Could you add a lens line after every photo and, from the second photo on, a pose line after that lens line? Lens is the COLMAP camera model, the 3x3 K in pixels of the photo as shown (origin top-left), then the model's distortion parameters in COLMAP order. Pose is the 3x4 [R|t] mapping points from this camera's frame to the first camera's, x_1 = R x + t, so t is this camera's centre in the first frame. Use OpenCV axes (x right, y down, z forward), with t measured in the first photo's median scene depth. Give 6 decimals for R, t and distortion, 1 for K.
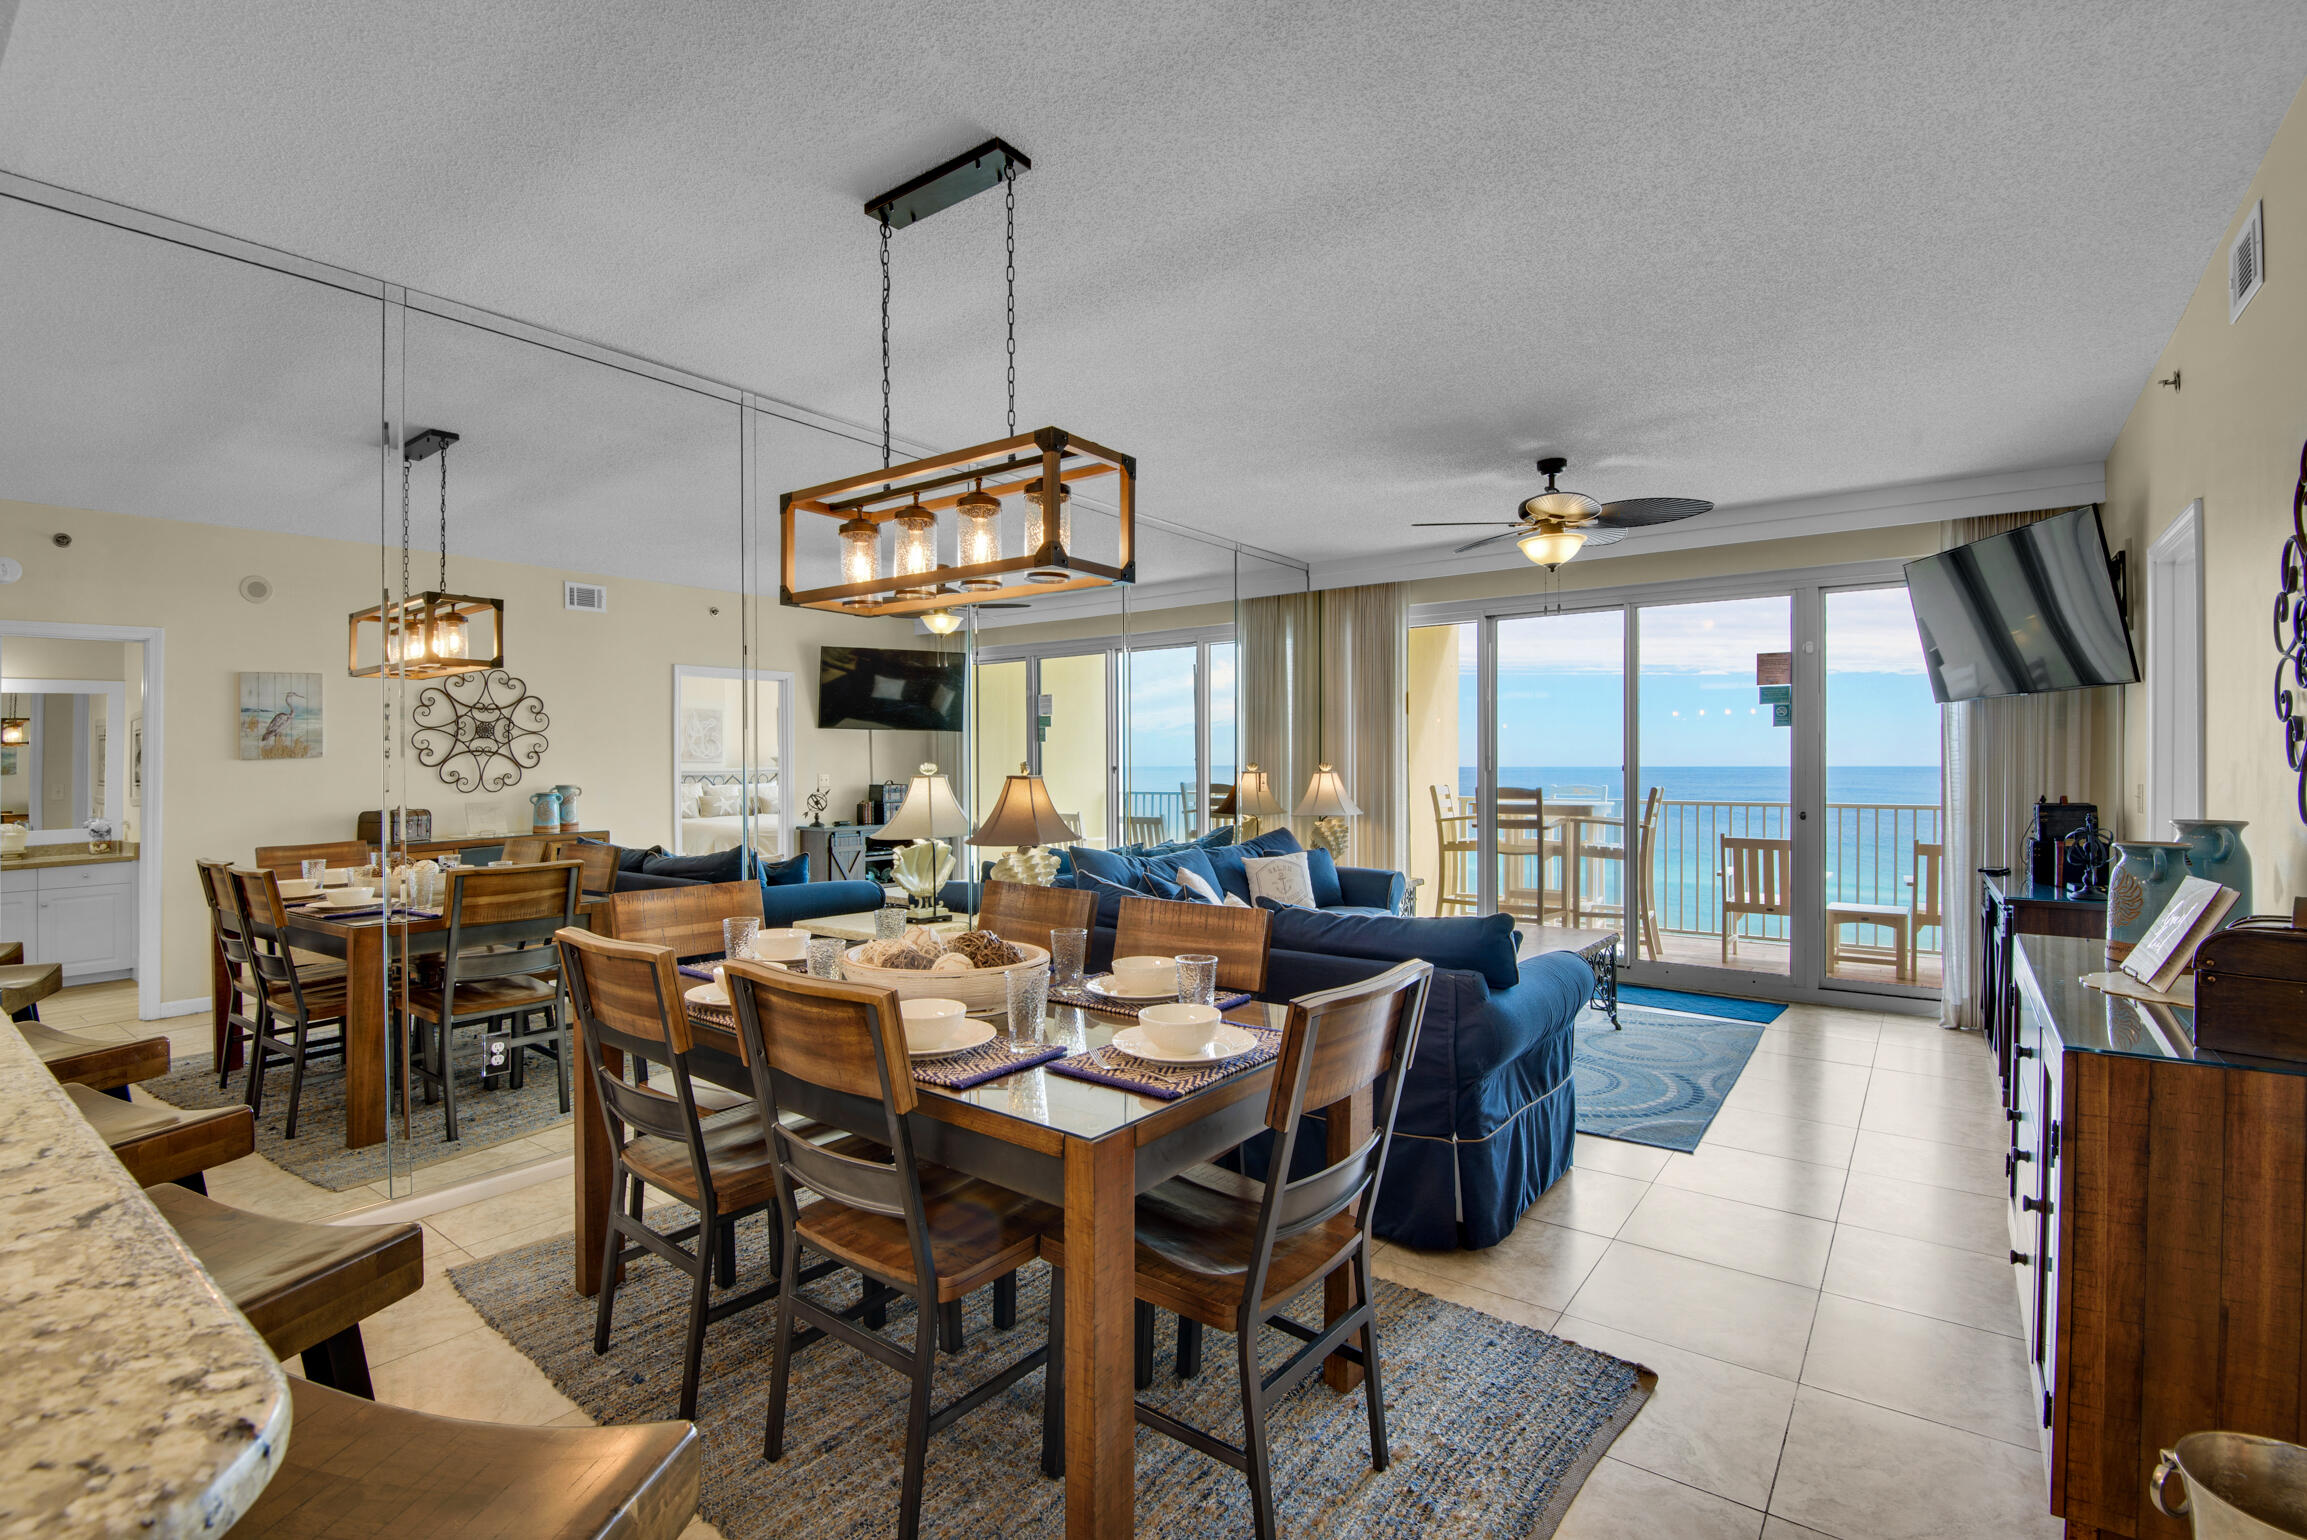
lens RADIAL K [[1049.9, 0, 1108.2], [0, 1049.9, 780.7], [0, 0, 1]] dist [-0.041202, -0.000131]
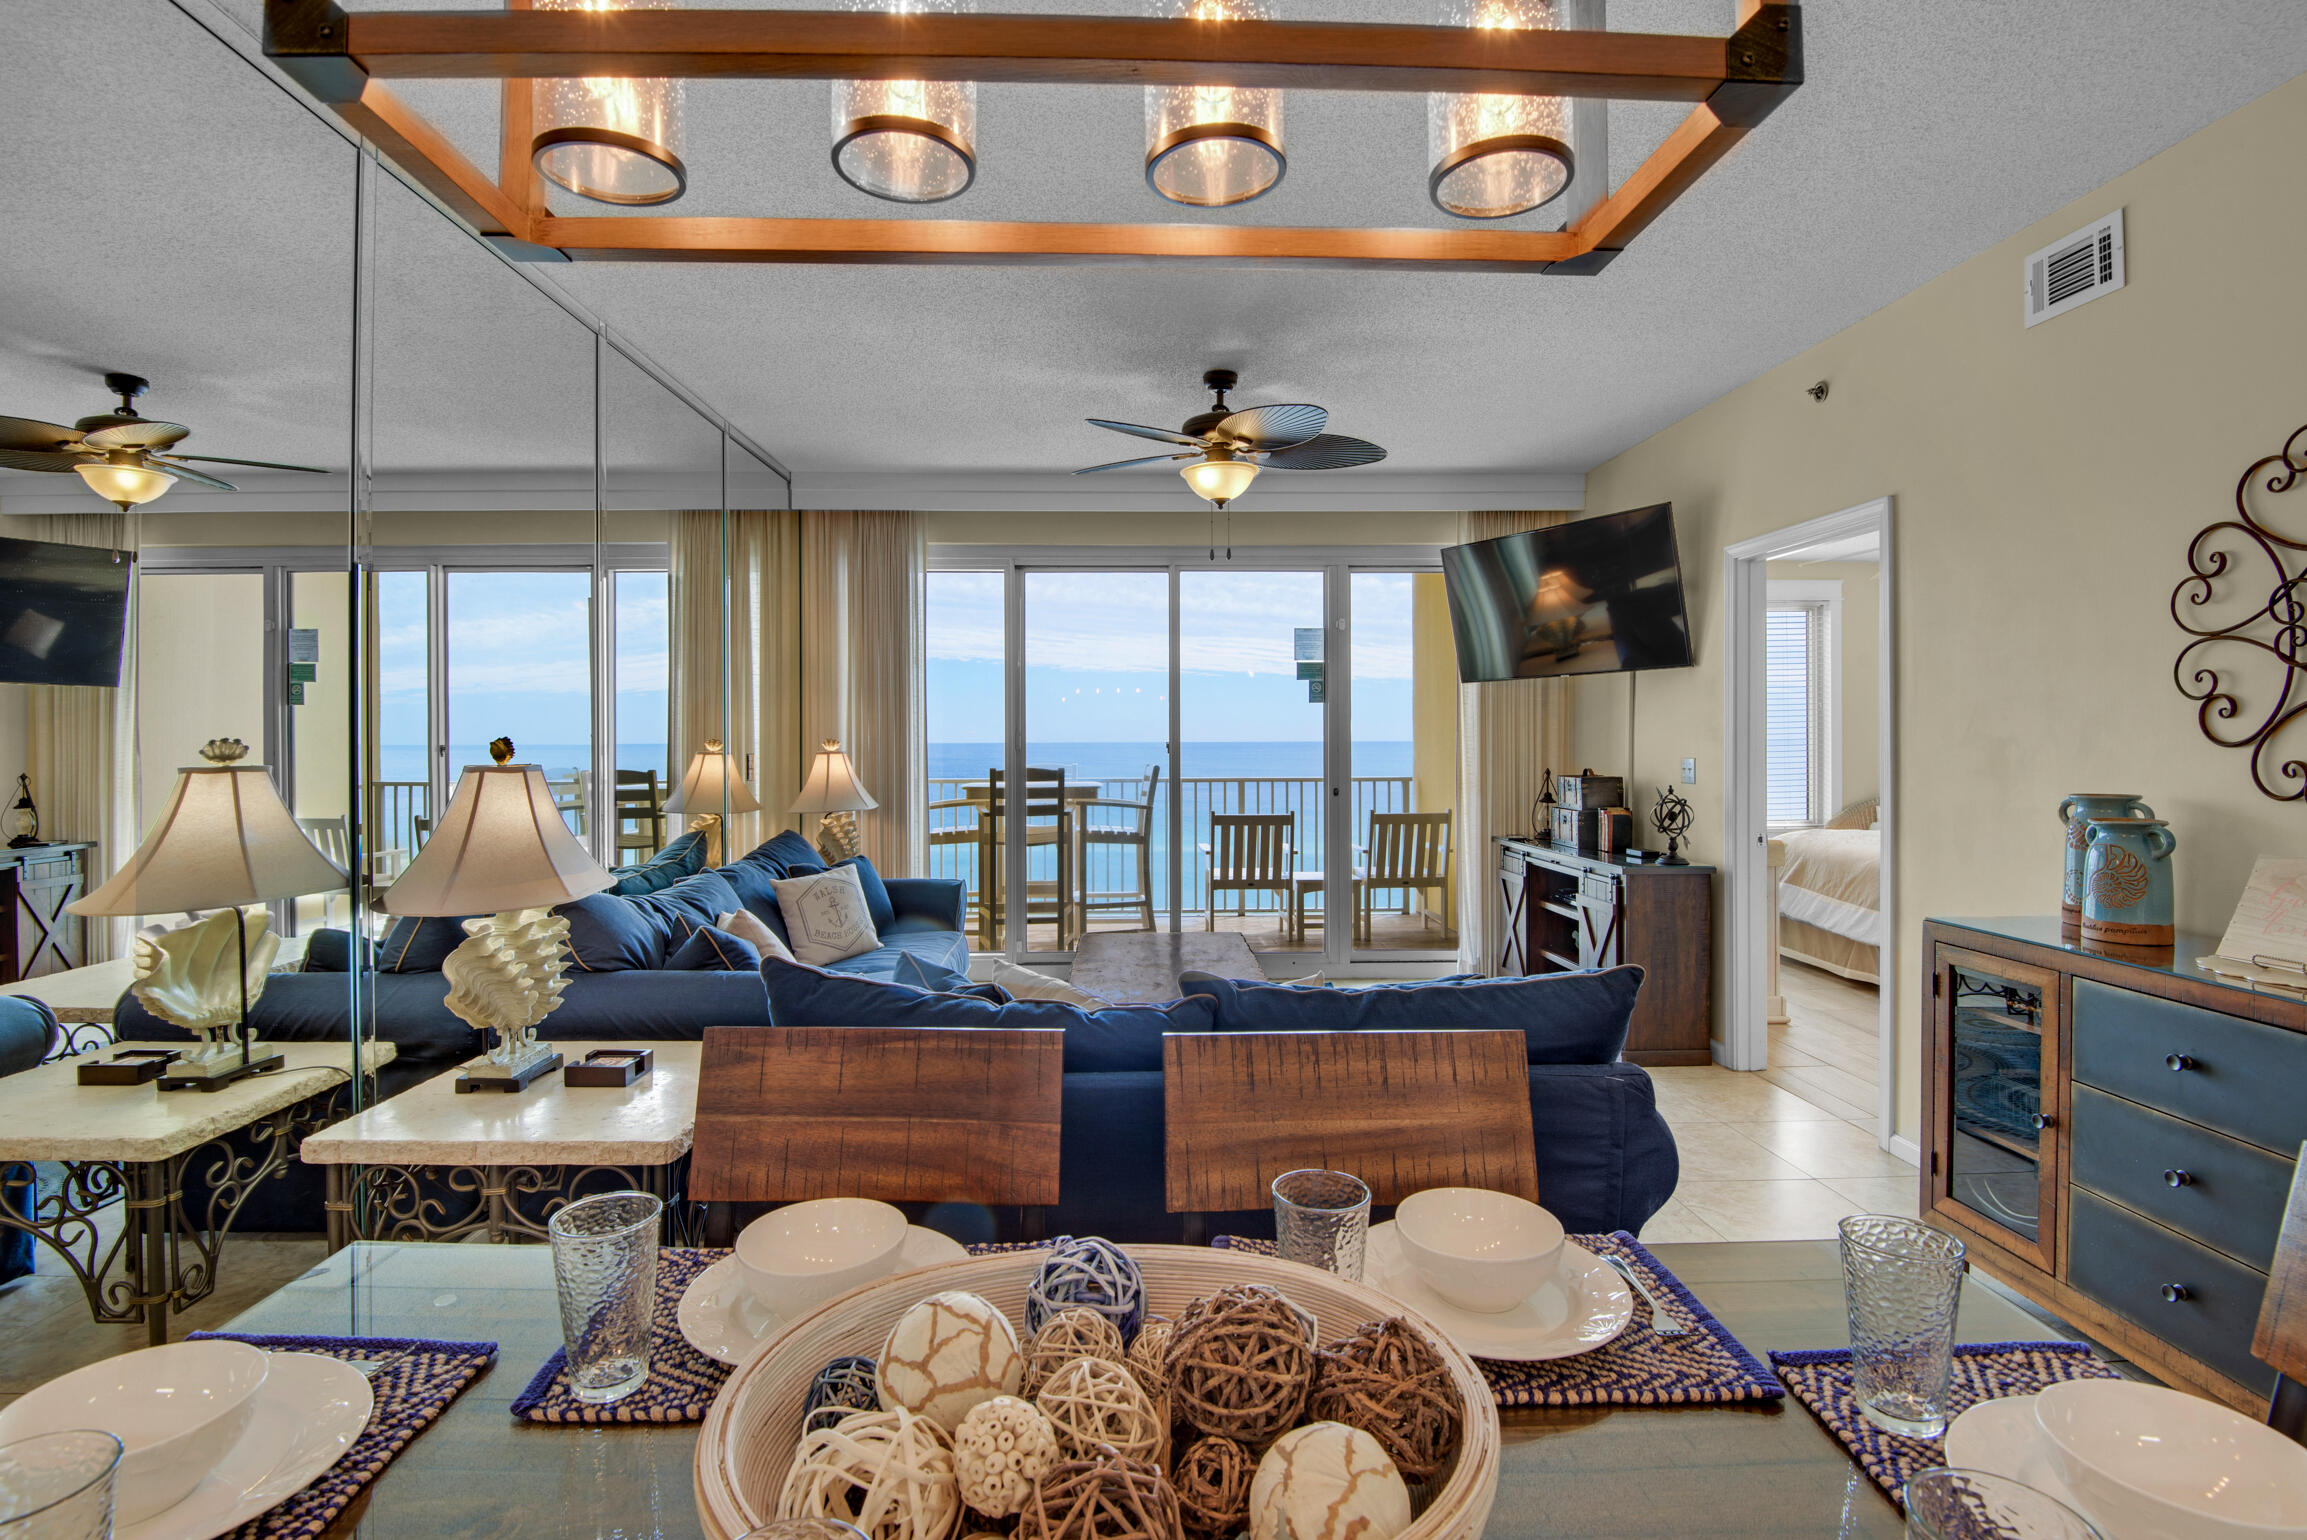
lens RADIAL K [[1069.0, 0, 1138.2], [0, 1069.0, 743.3], [0, 0, 1]] dist [0.002130, -0.020458]
pose [[0.757162, -0.001819, 0.653225, -0.133013], [0.010937, 0.999891, -0.009894, -0.004756], [-0.653136, 0.014635, 0.757099, 0.298983]]
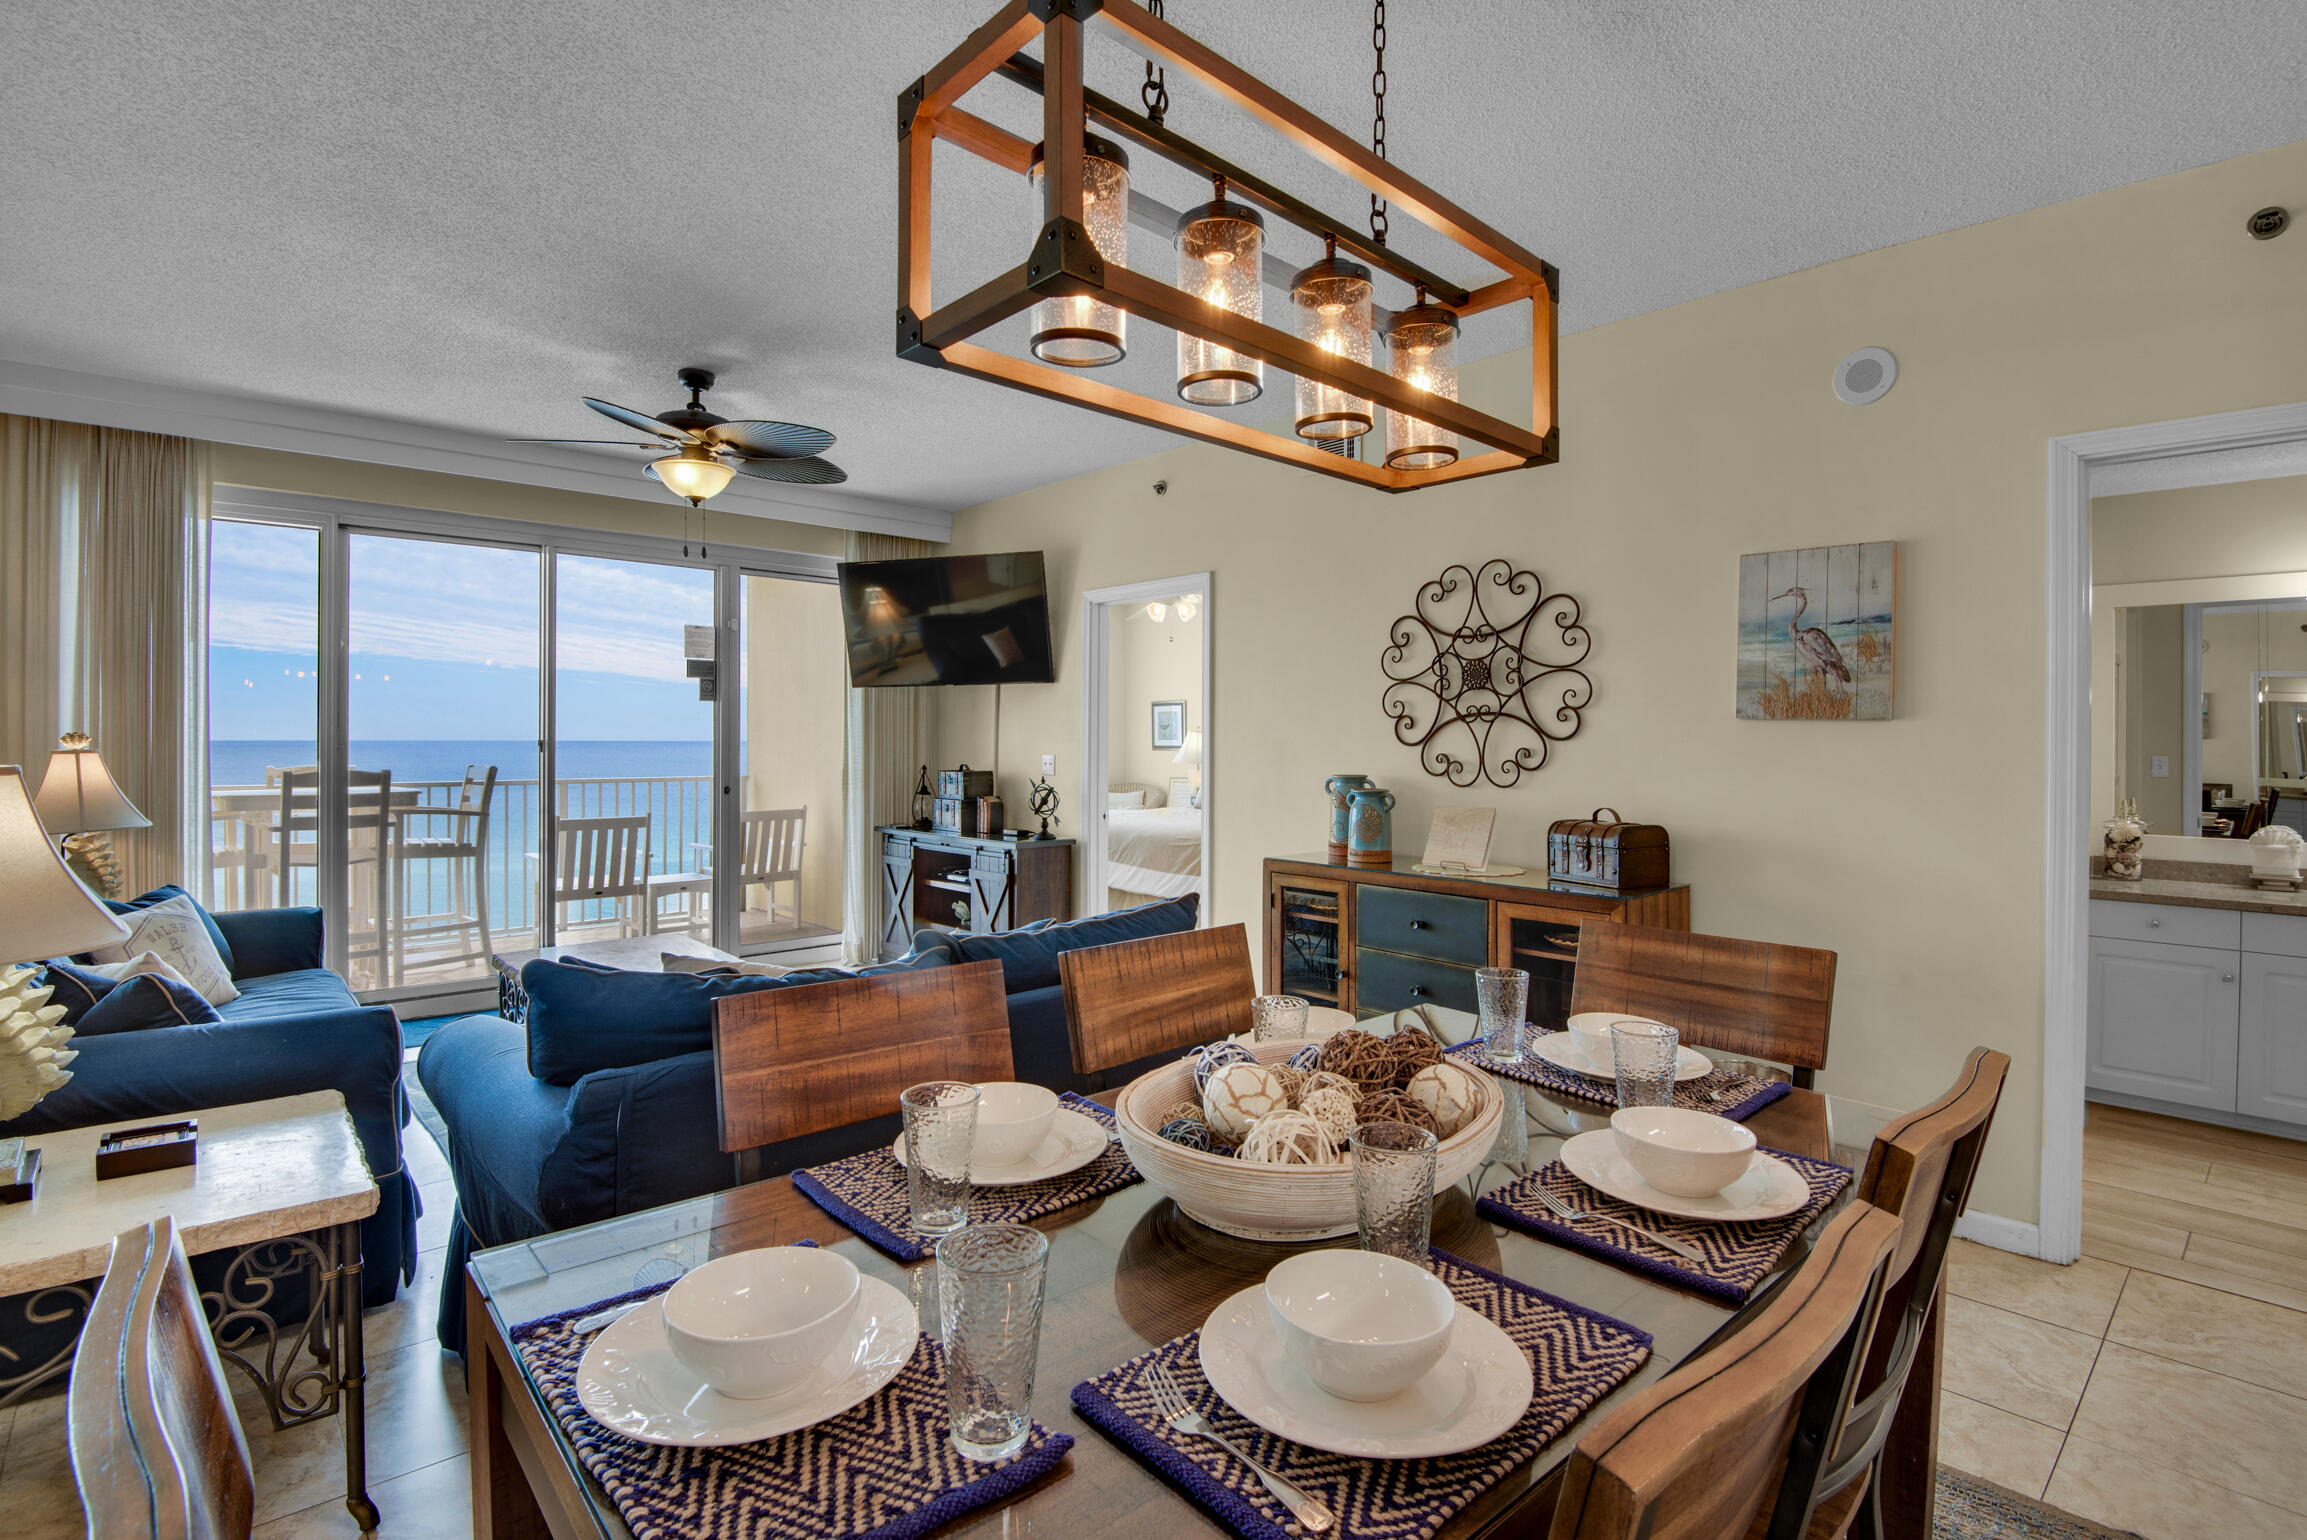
lens RADIAL K [[1081.2, 0, 1137.1], [0, 1081.2, 742.8], [0, 0, 1]] dist [0.002651, -0.020090]
pose [[0.151808, 0.000275, 0.988410, -0.276186], [0.011137, 0.999936, -0.001988, -0.005279], [-0.988347, 0.011309, 0.151795, 0.389804]]
